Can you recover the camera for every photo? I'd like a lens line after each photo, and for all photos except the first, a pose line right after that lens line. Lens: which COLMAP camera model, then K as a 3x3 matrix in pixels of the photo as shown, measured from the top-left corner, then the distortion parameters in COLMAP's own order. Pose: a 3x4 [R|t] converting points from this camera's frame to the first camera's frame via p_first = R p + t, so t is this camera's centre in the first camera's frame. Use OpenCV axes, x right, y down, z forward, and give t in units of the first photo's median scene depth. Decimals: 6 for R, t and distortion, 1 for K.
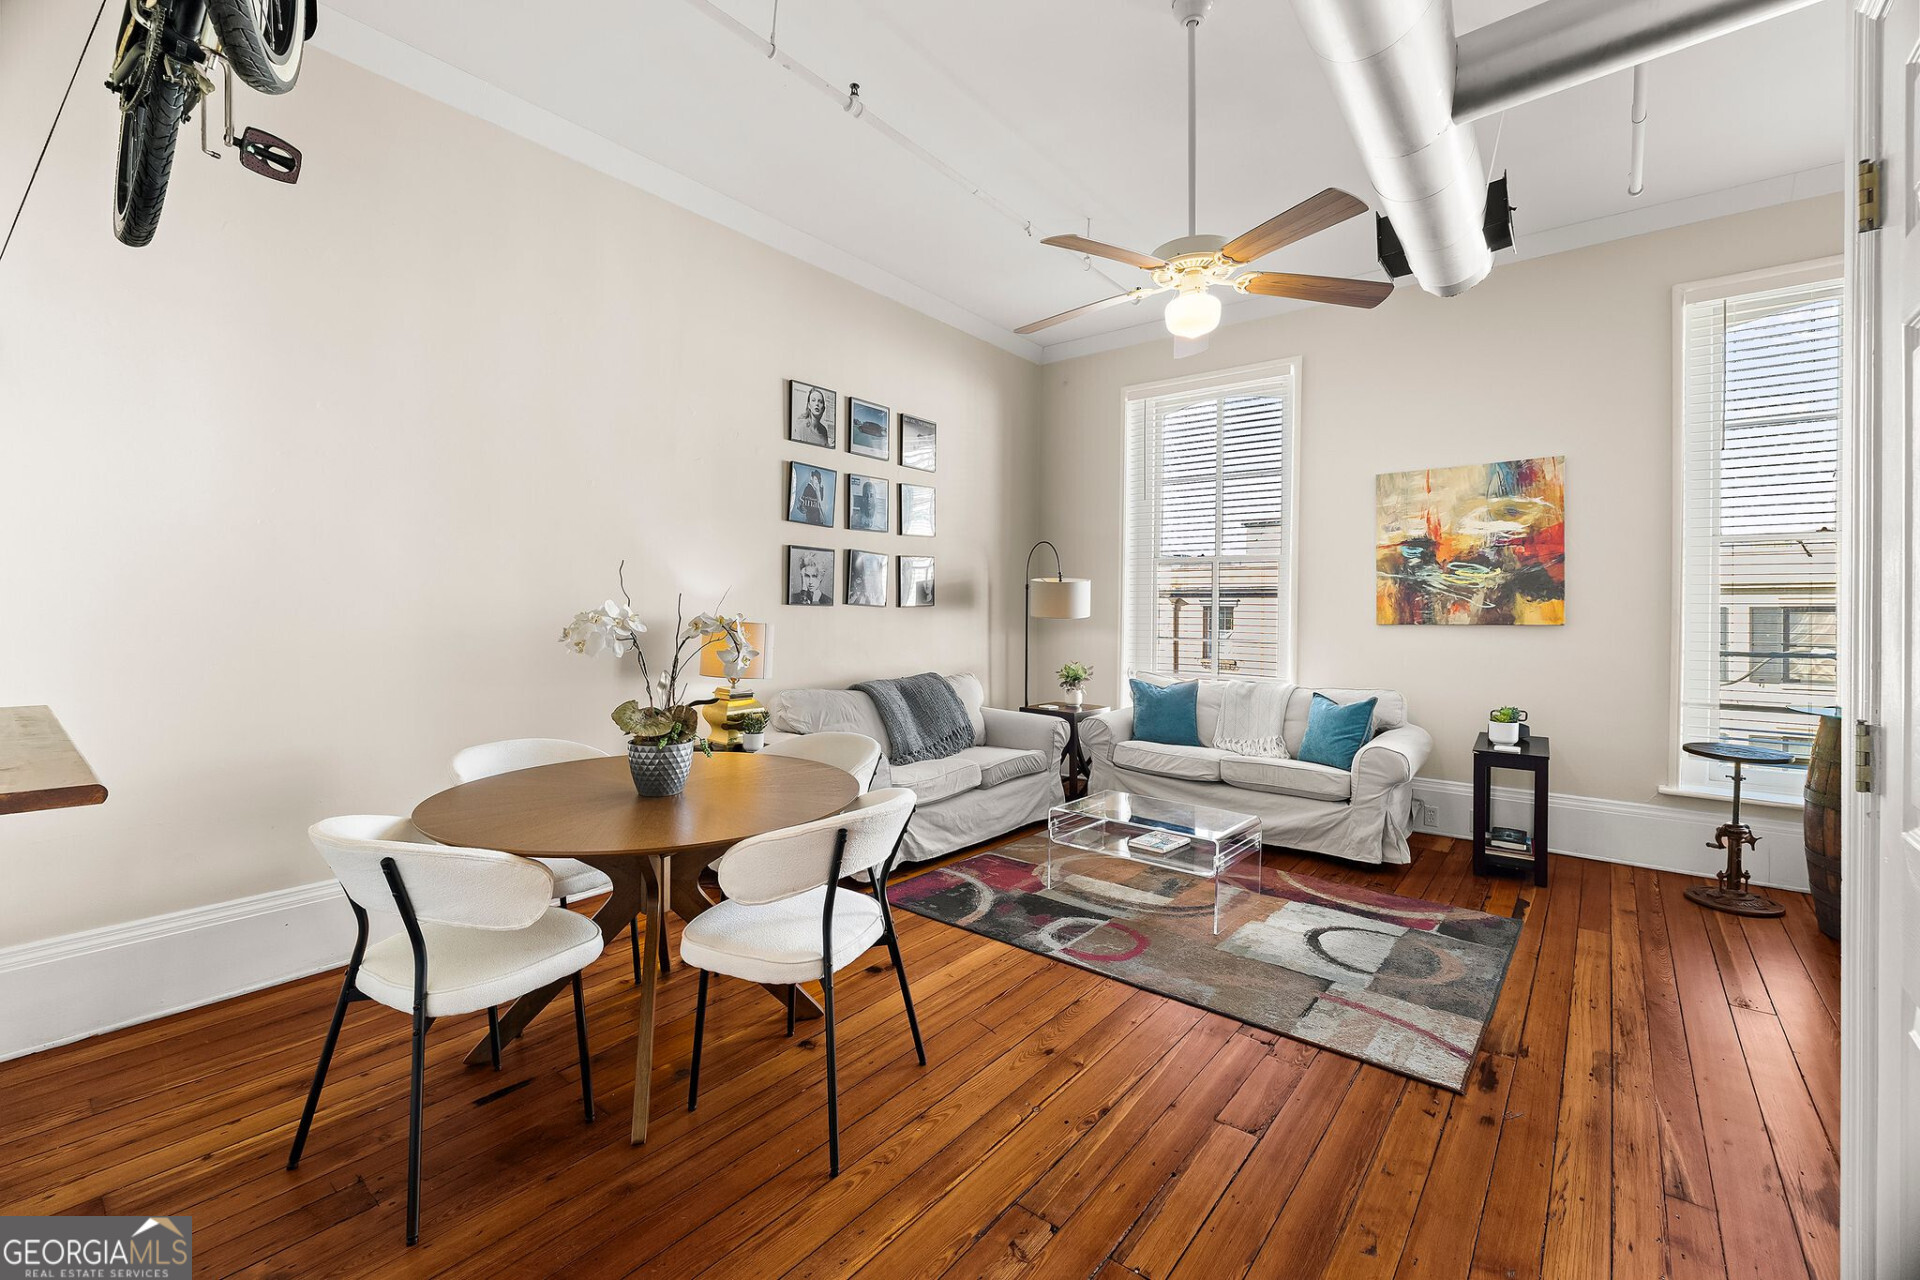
lens RADIAL K [[796.2, 0, 954.0], [0, 796.2, 618.7], [0, 0, 1]] dist [0.000273, 0.000453]
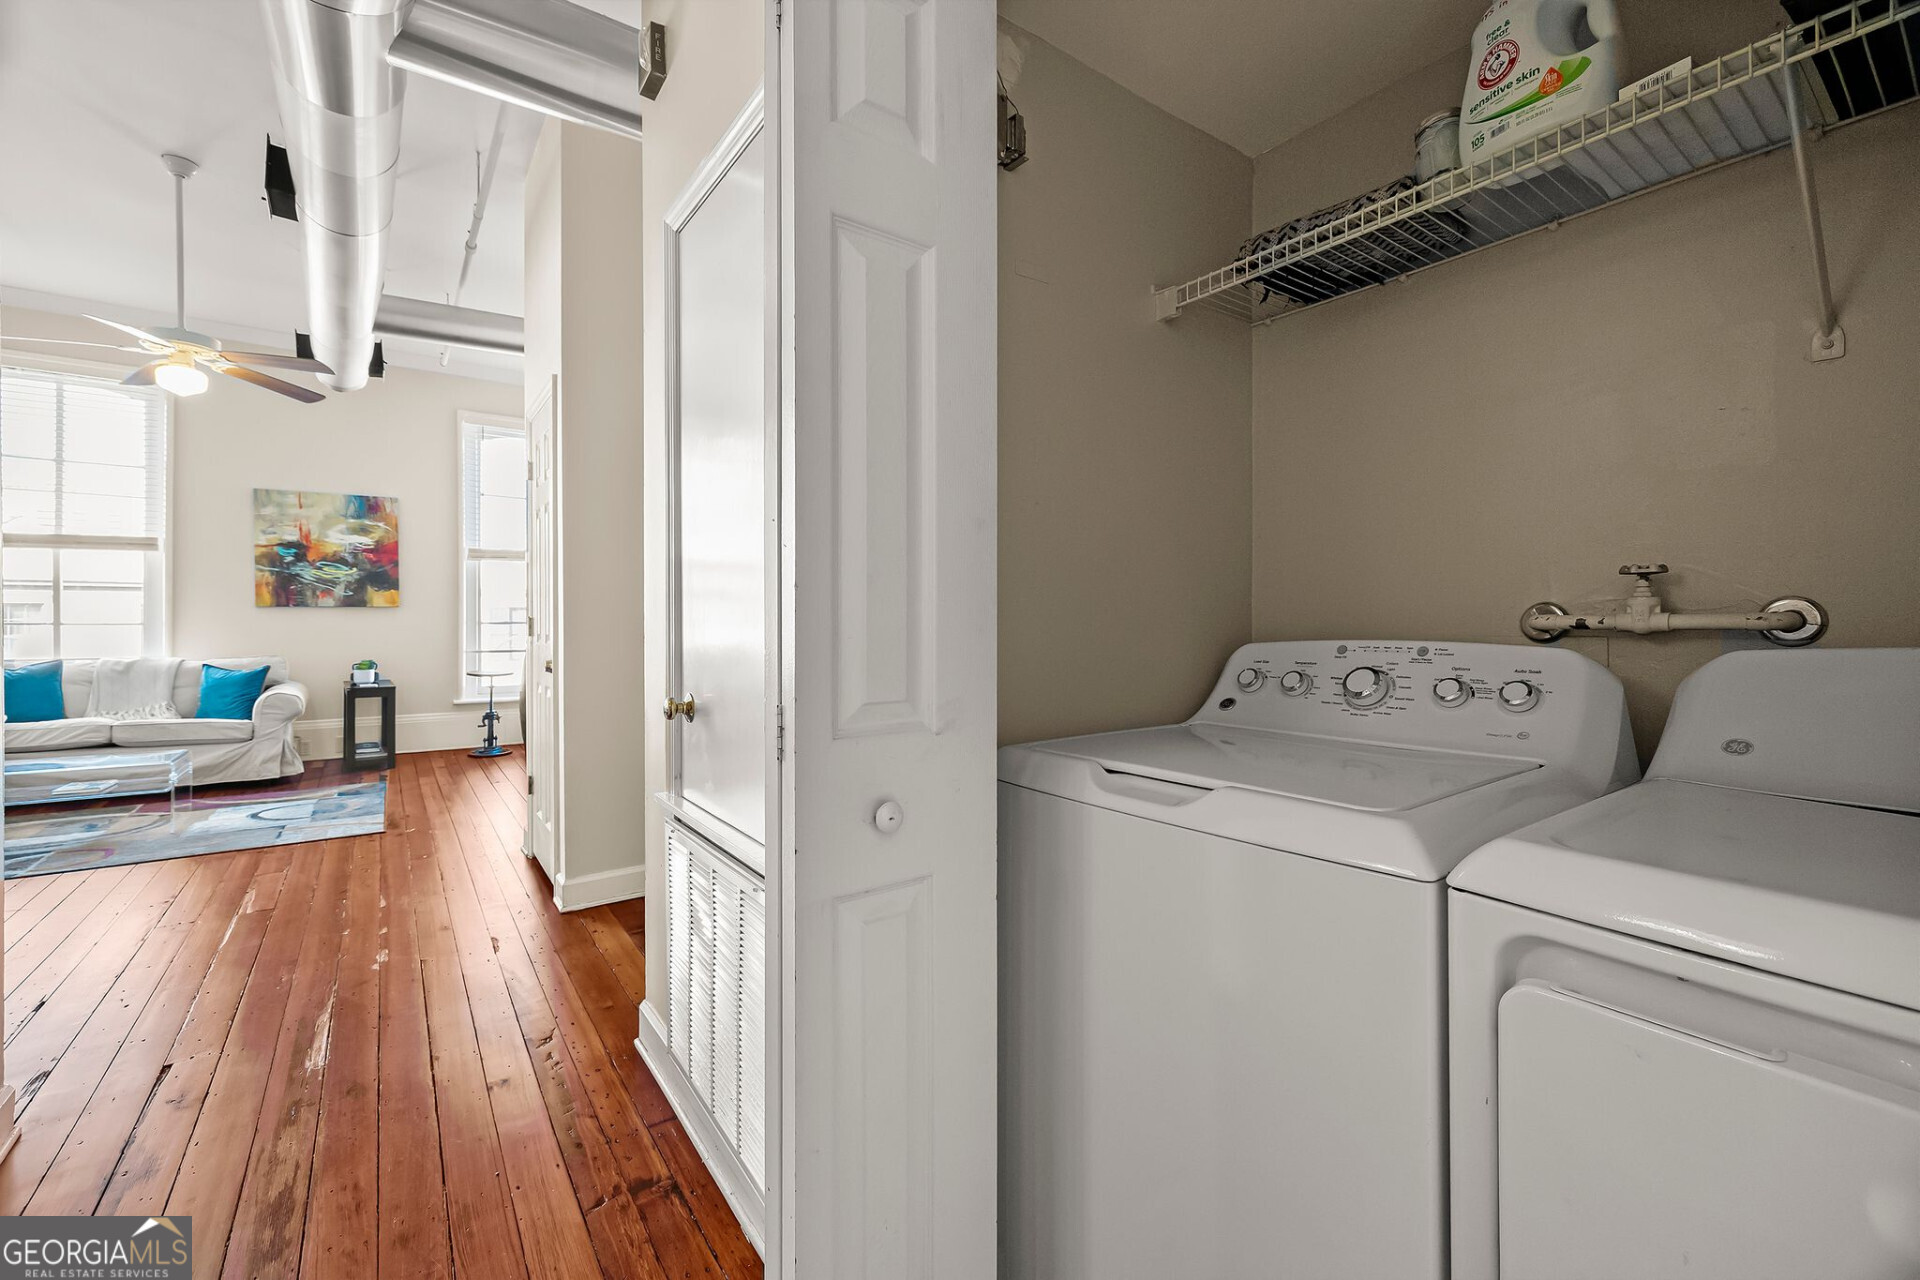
lens RADIAL K [[796.2, 0, 954.0], [0, 796.2, 618.7], [0, 0, 1]] dist [0.000273, 0.000453]
pose [[0.252655, -0.003544, 0.967550, -0.453210], [0.010765, 0.999942, 0.000852, 0.040741], [-0.967496, 0.010200, 0.252679, -0.431658]]
